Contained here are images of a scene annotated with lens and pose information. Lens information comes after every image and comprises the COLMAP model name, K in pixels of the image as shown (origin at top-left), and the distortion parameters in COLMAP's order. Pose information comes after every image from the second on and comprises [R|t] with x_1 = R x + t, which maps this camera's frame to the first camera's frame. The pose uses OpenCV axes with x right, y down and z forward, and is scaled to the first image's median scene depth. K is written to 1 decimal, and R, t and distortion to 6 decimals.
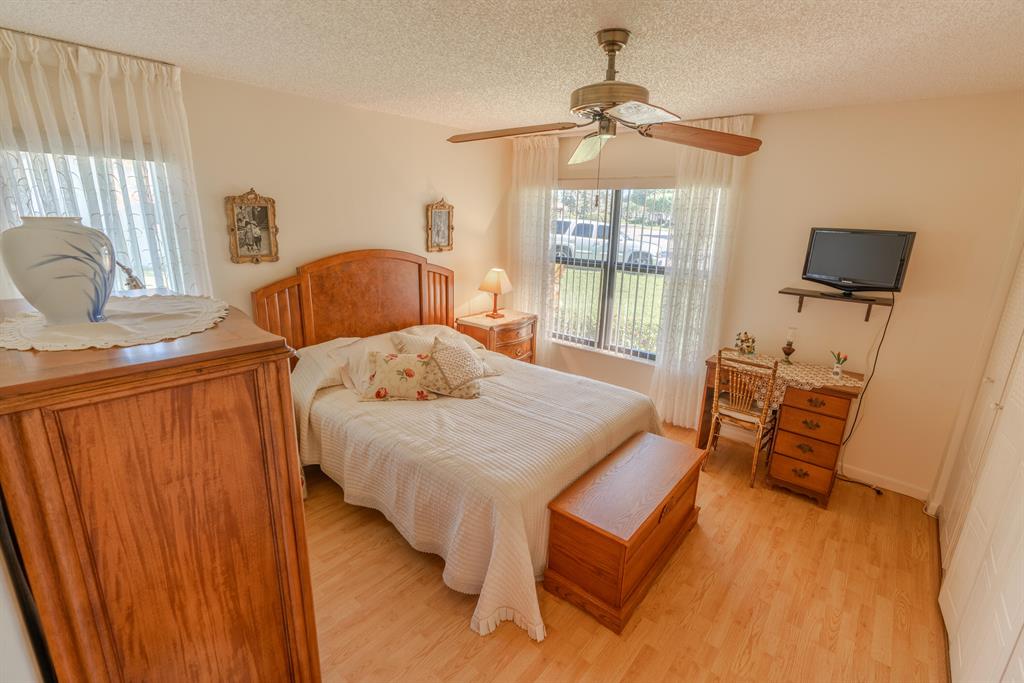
lens RADIAL K [[468.6, 0, 512.0], [0, 468.6, 341.5], [0, 0, 1]] dist [-0.003513, 0.000475]
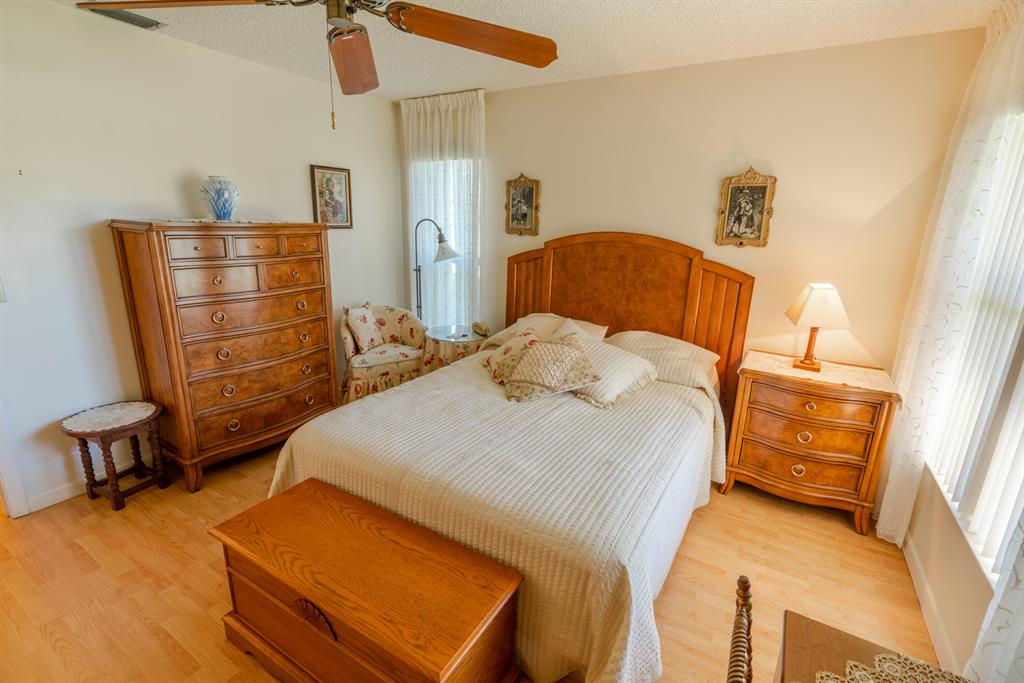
lens RADIAL K [[468.6, 0, 512.0], [0, 468.6, 341.5], [0, 0, 1]] dist [-0.003513, 0.000475]
pose [[0.151879, 0.238861, -0.959103, 0.673871], [-0.283493, 0.940117, 0.189240, -0.131390], [0.946871, 0.243157, 0.210500, 0.787127]]
